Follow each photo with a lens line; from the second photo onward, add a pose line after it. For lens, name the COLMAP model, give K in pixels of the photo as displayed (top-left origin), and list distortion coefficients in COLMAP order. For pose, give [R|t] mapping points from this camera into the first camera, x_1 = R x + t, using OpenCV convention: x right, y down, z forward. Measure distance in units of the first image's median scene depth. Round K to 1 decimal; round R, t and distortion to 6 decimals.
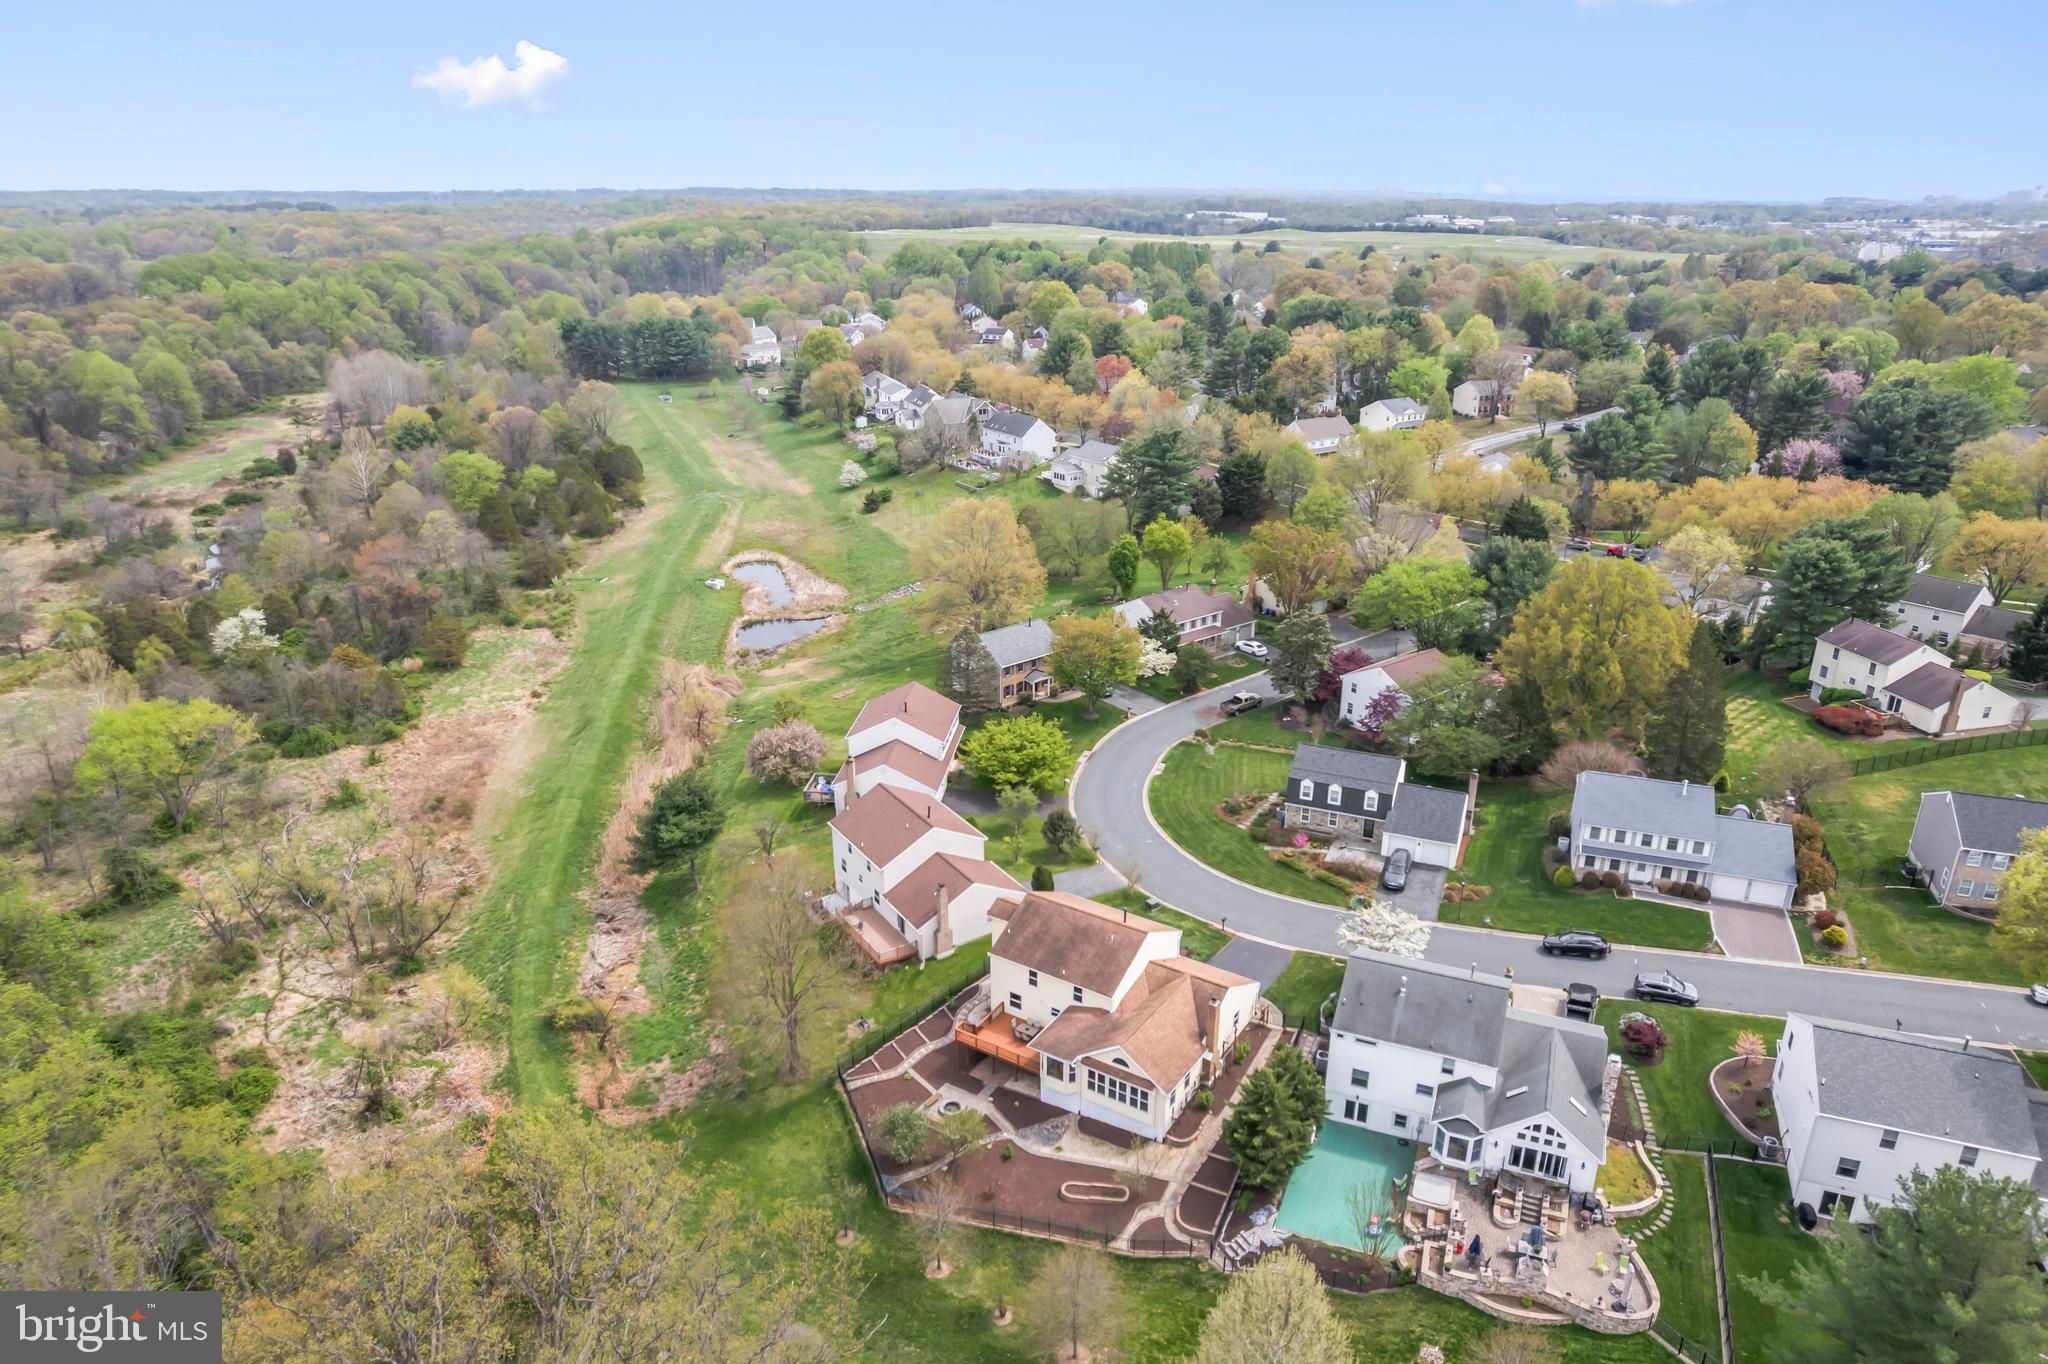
lens RADIAL K [[1319.4, 0, 1024.0], [0, 1319.4, 682.0], [0, 0, 1]] dist [-0.059924, 0.038223]
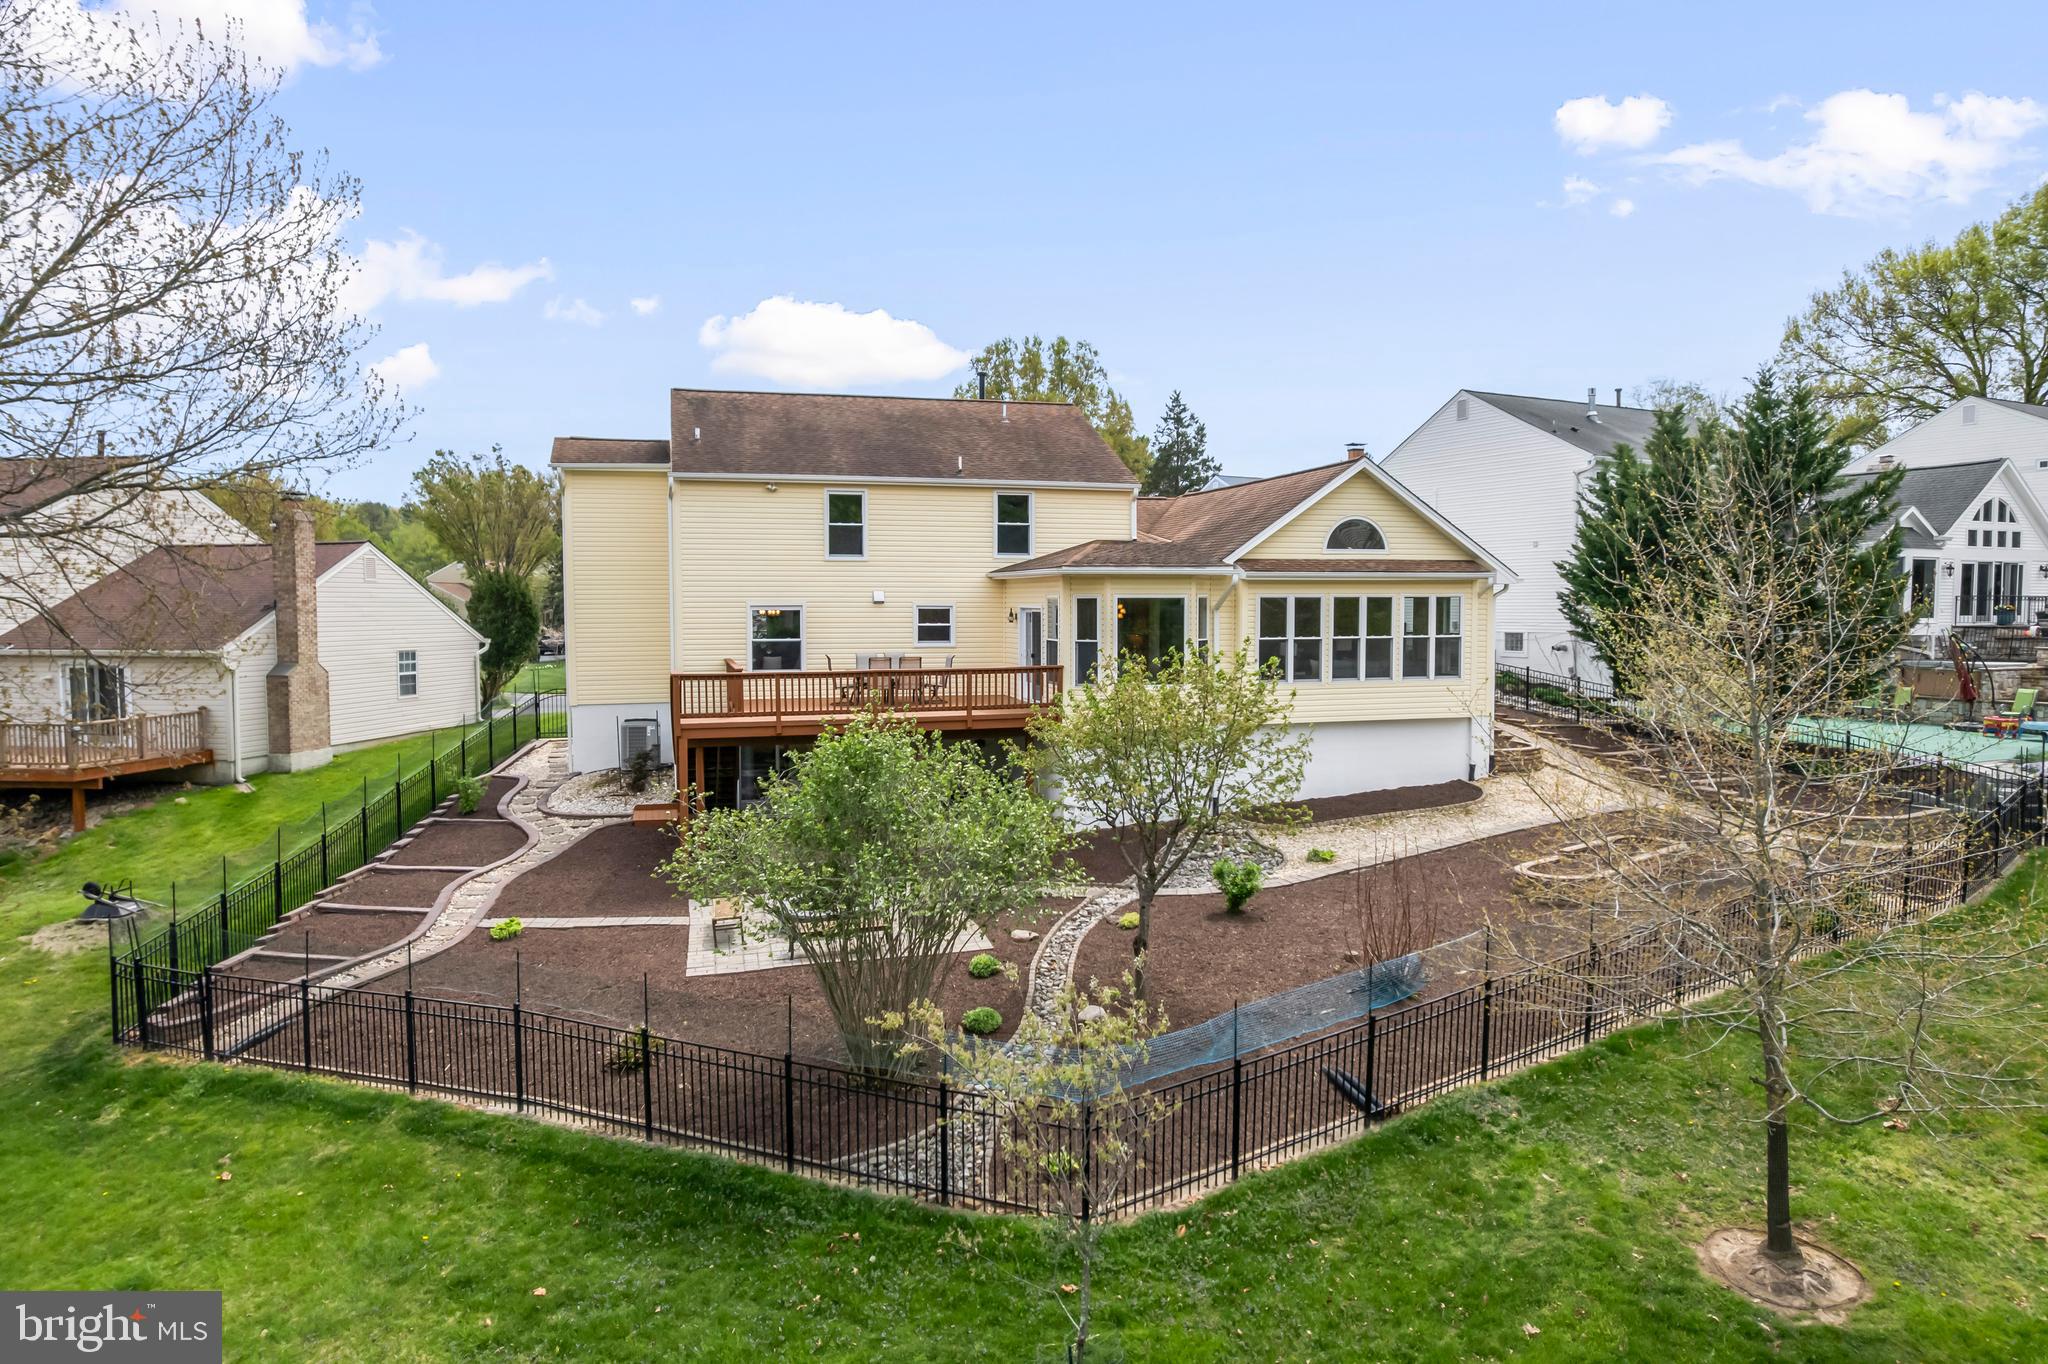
lens RADIAL K [[1308.5, 0, 1023.9], [0, 1308.5, 702.7], [0, 0, 1]] dist [-0.062487, 0.049958]
pose [[0.665262, -0.055051, 0.744578, -0.191278], [0.270491, 0.947299, -0.171637, 0.326298], [-0.695889, 0.315585, 0.645093, 0.789380]]
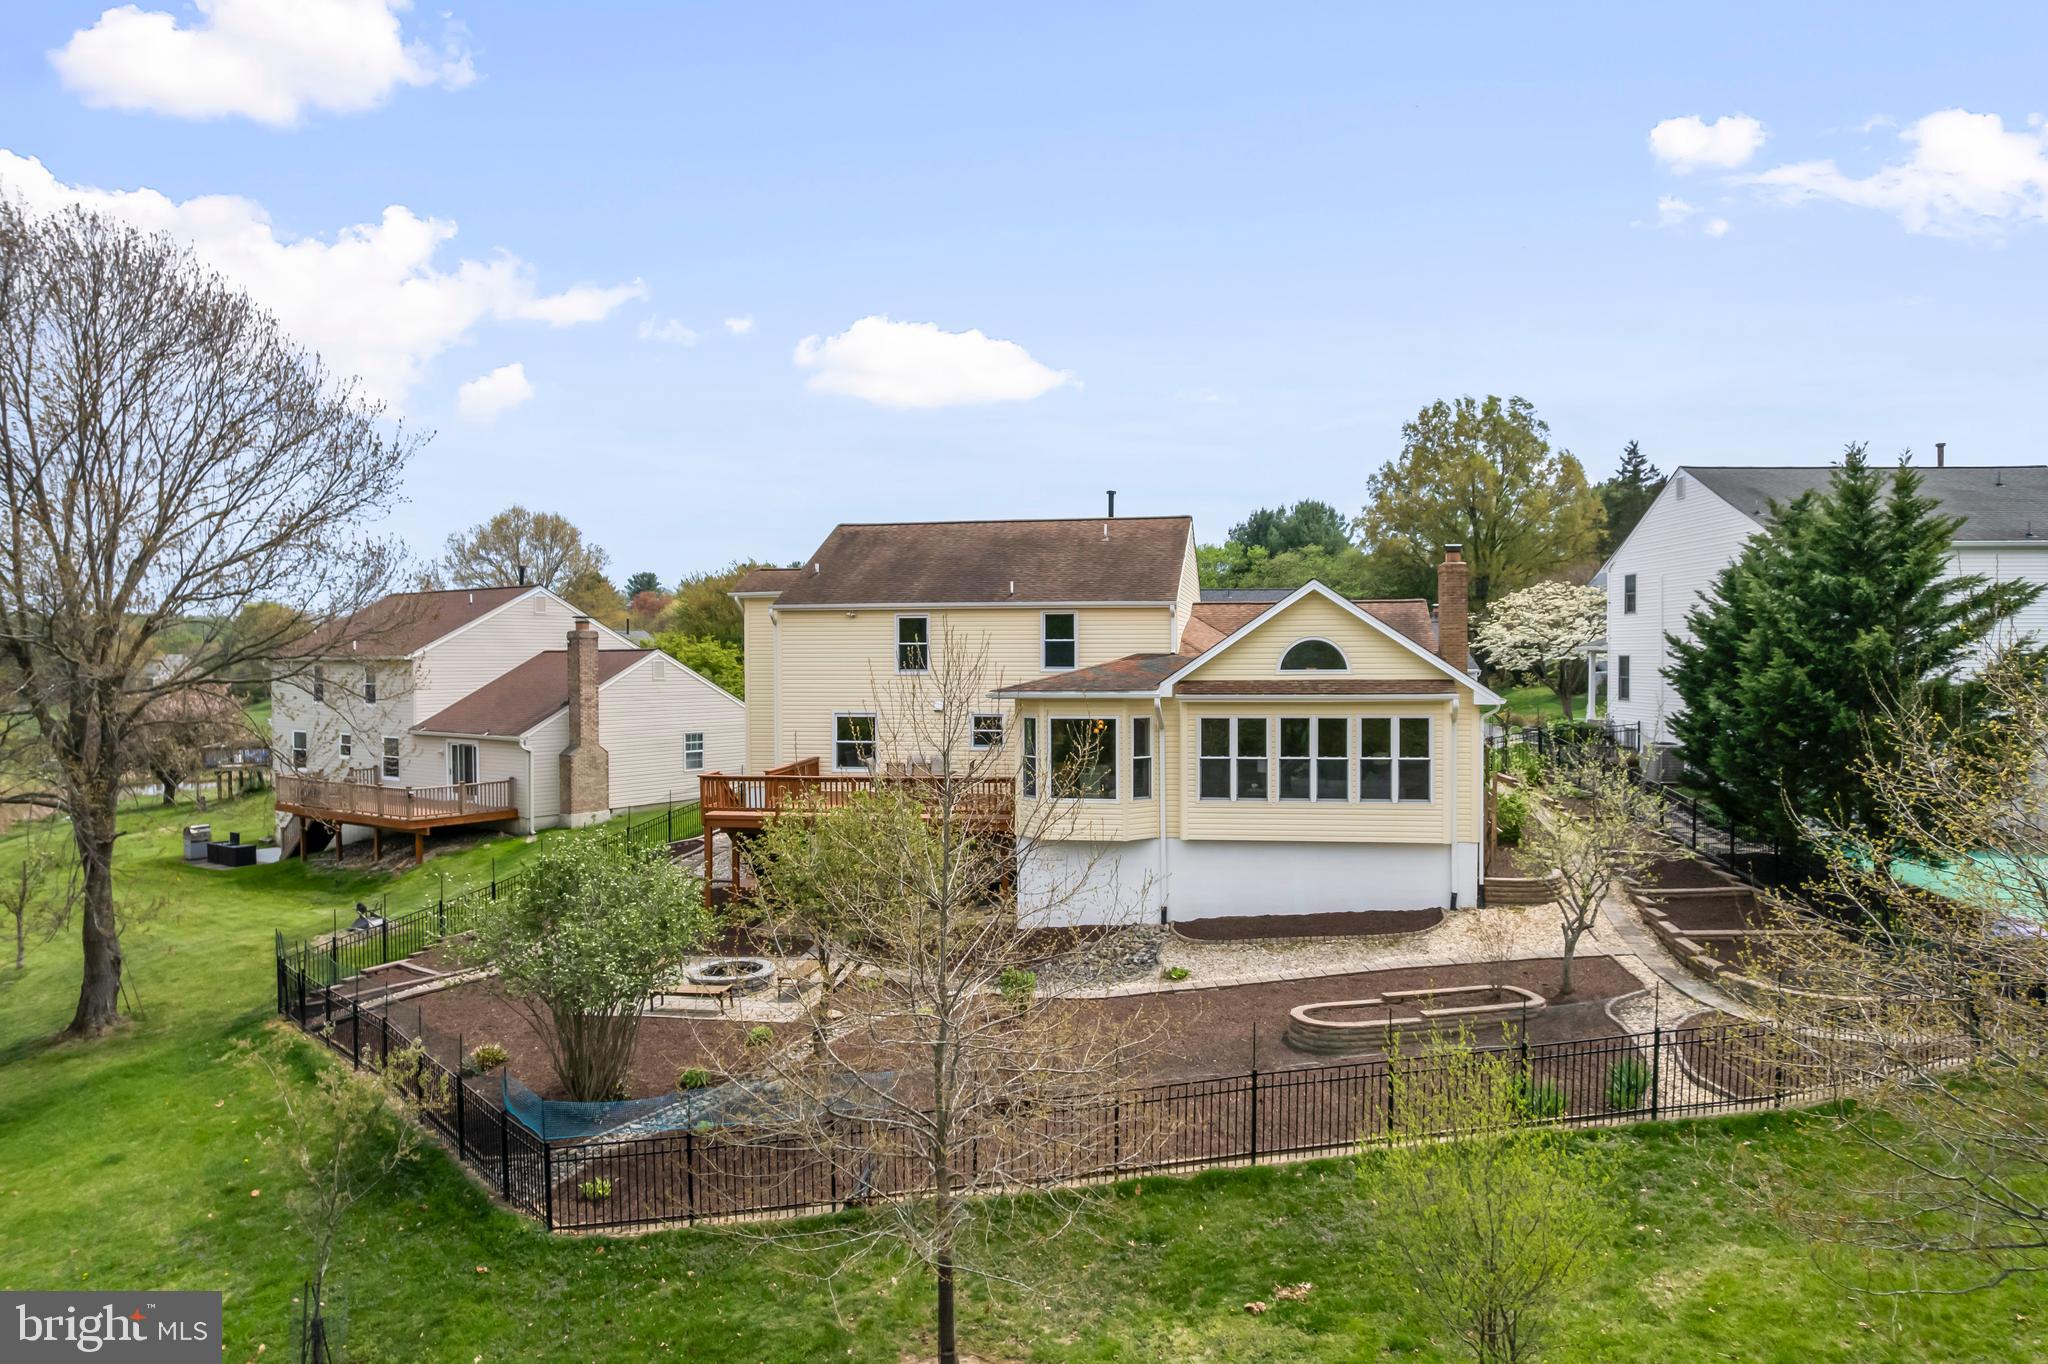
lens RADIAL K [[1319.4, 0, 1024.0], [0, 1319.4, 682.0], [0, 0, 1]] dist [-0.059924, 0.038223]
pose [[0.925785, -0.009734, 0.377925, -0.098649], [0.139117, 0.938295, -0.316622, 0.350144], [-0.351523, 0.345700, 0.870013, 0.685195]]
